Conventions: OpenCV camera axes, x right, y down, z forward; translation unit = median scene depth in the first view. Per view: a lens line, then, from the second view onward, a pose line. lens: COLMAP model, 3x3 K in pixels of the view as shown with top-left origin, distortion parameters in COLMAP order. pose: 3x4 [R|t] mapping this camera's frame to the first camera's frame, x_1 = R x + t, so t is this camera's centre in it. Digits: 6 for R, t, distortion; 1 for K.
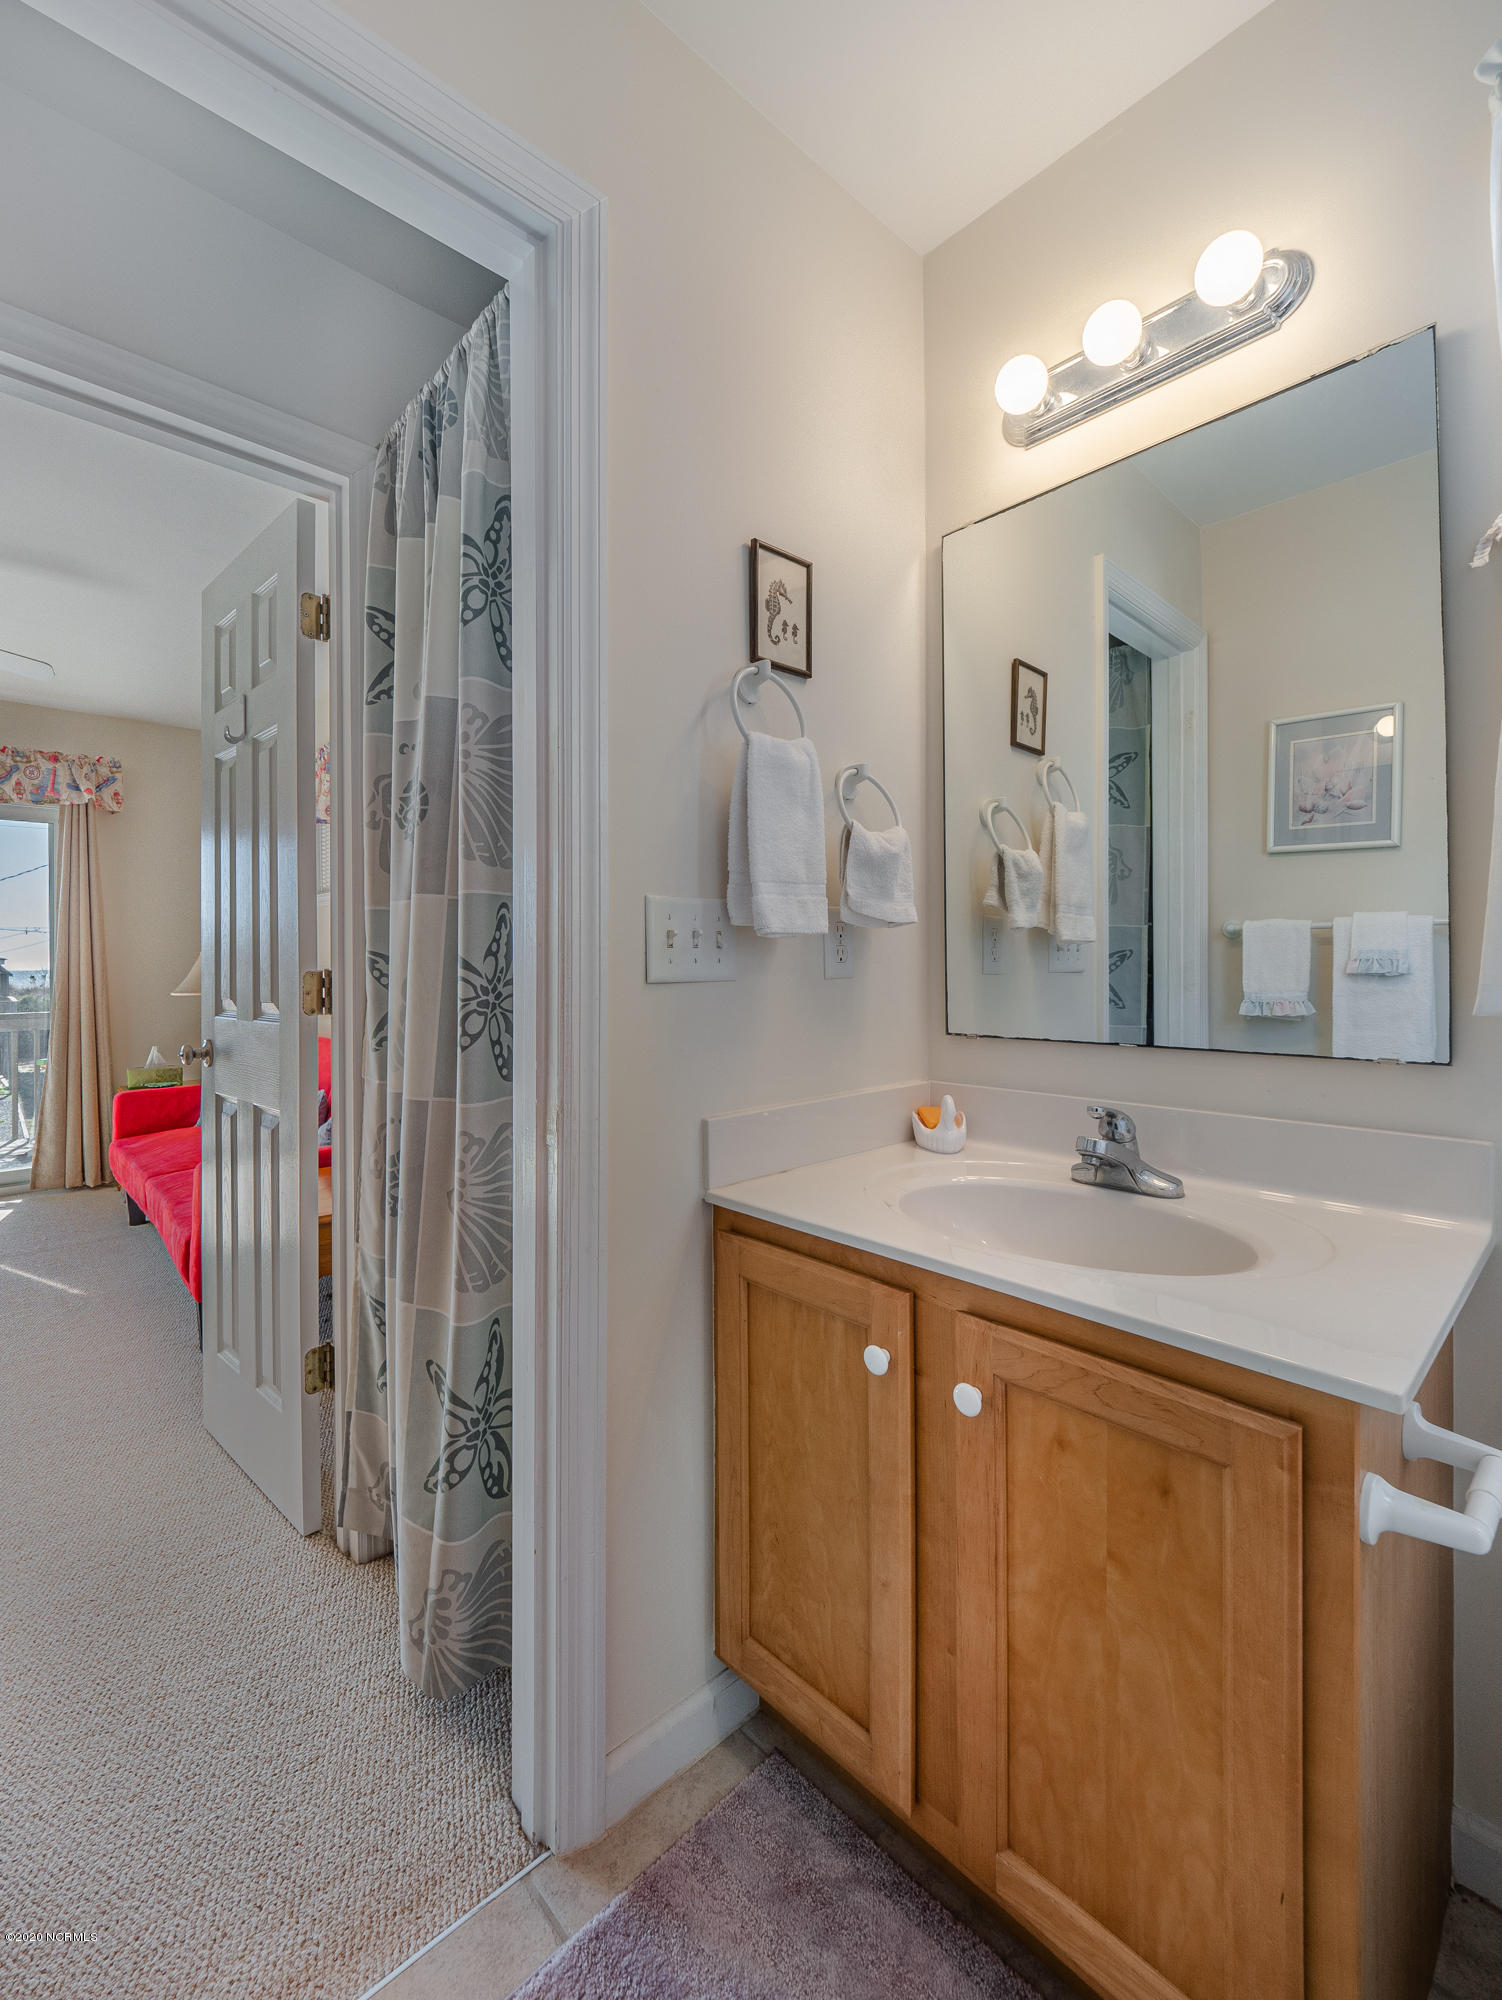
lens RADIAL K [[842.8, 0, 748.4], [0, 842.8, 979.9], [0, 0, 1]] dist [-0.001858, -0.003193]
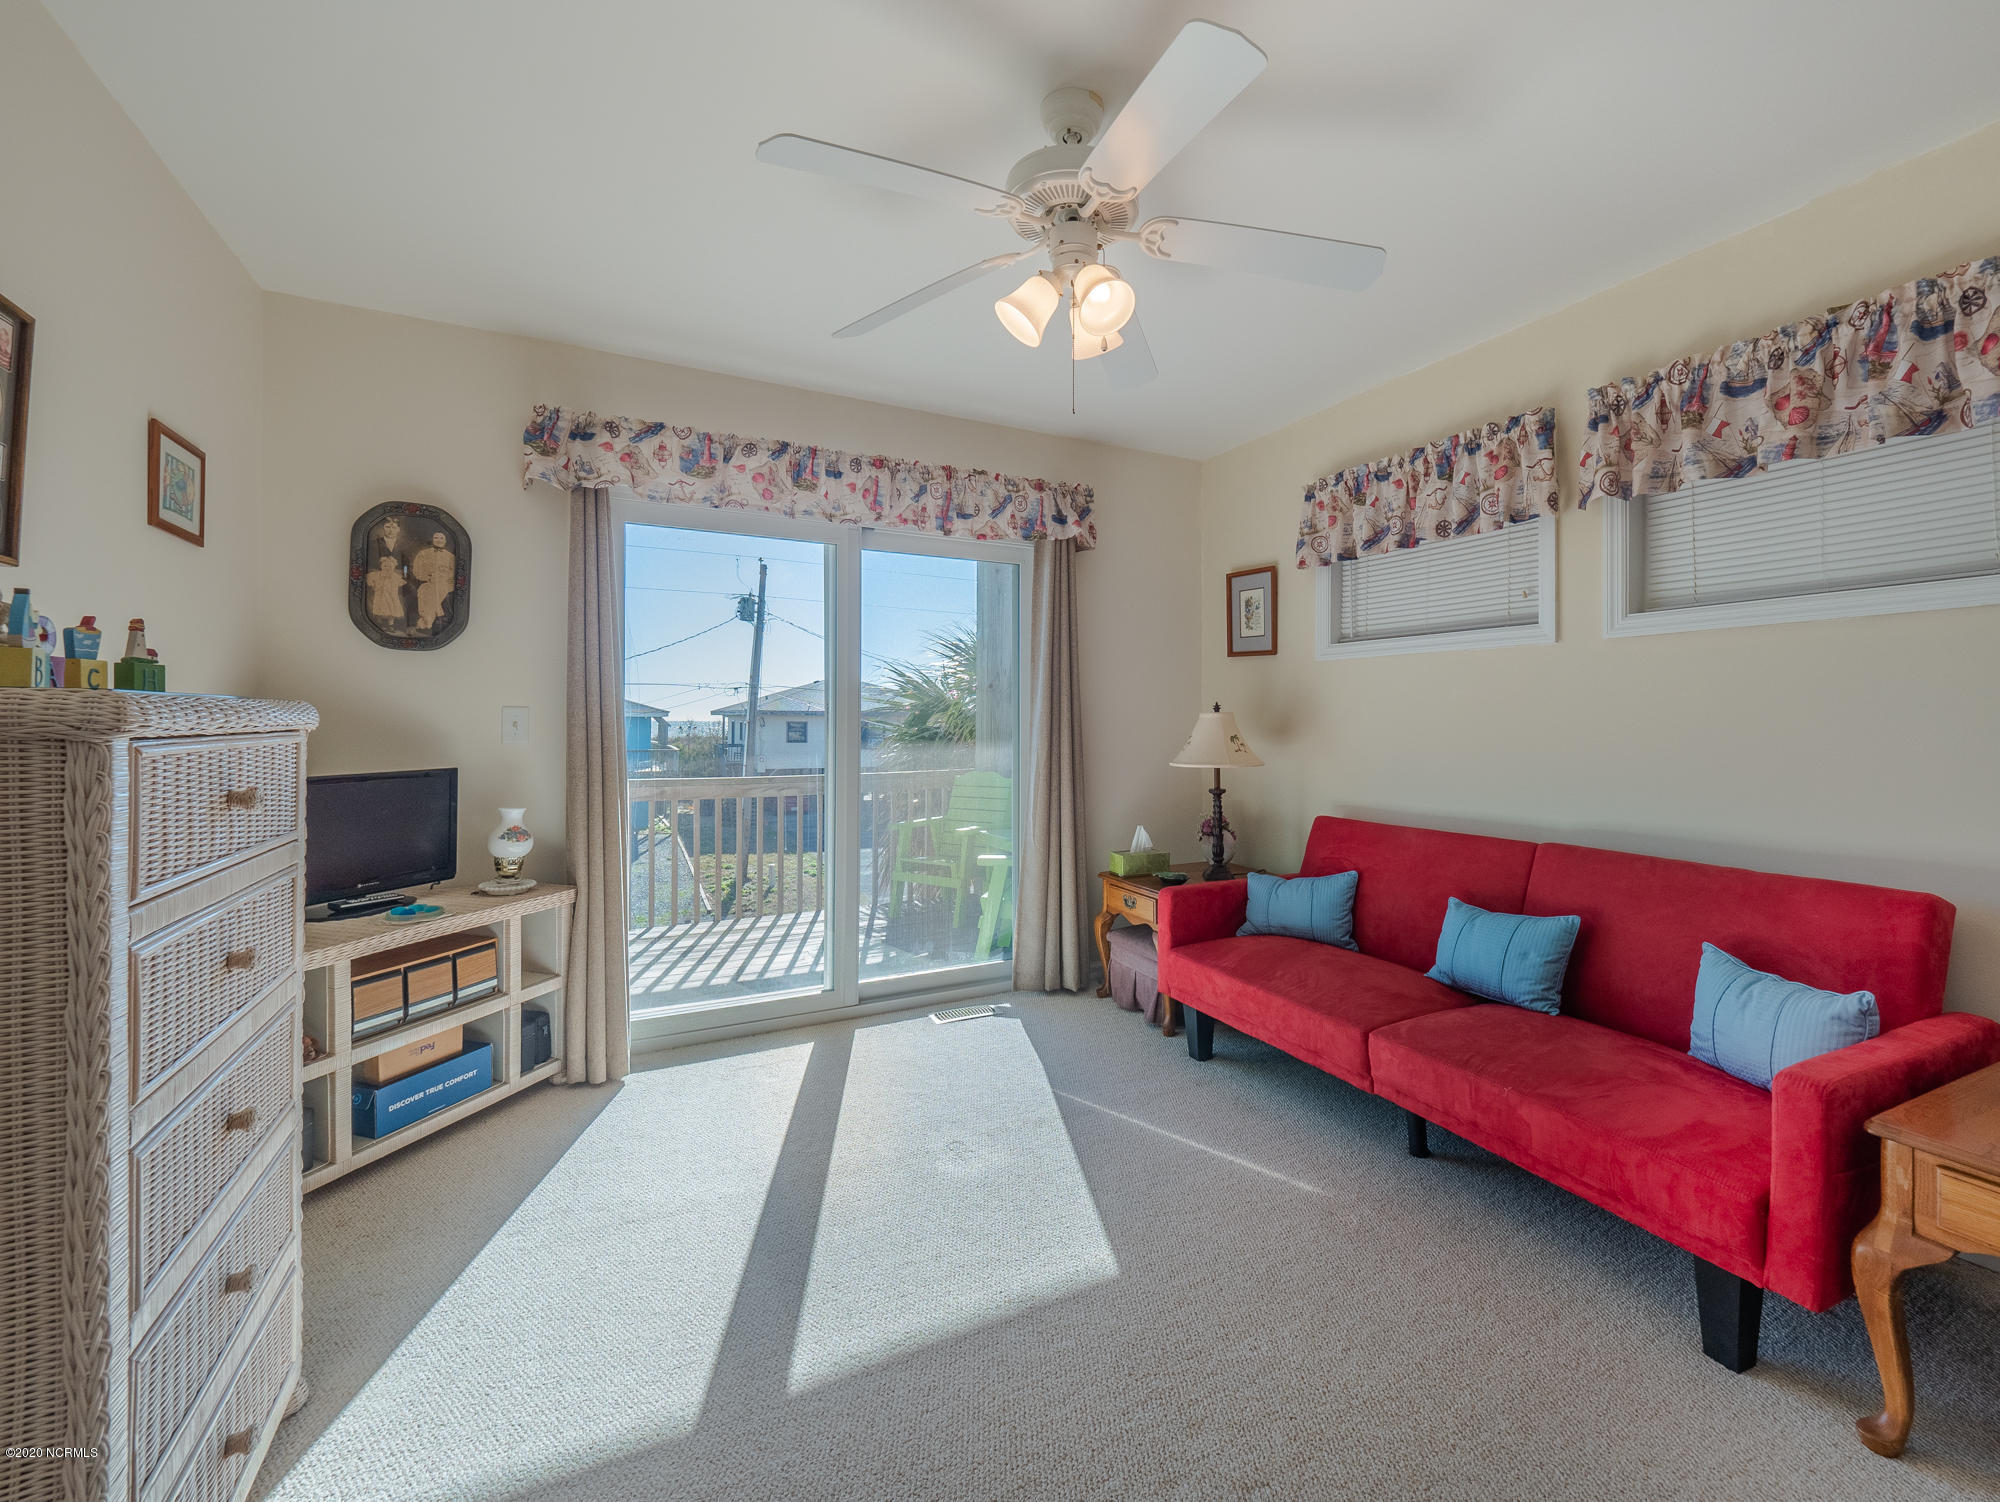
lens RADIAL K [[842.8, 0, 1006.5], [0, 842.8, 738.4], [0, 0, 1]] dist [-0.001858, -0.003193]
pose [[0.958846, 0.022049, -0.283071, -0.609292], [-0.022032, 0.999752, 0.003243, -0.009137], [0.283072, 0.003127, 0.959094, 0.166712]]
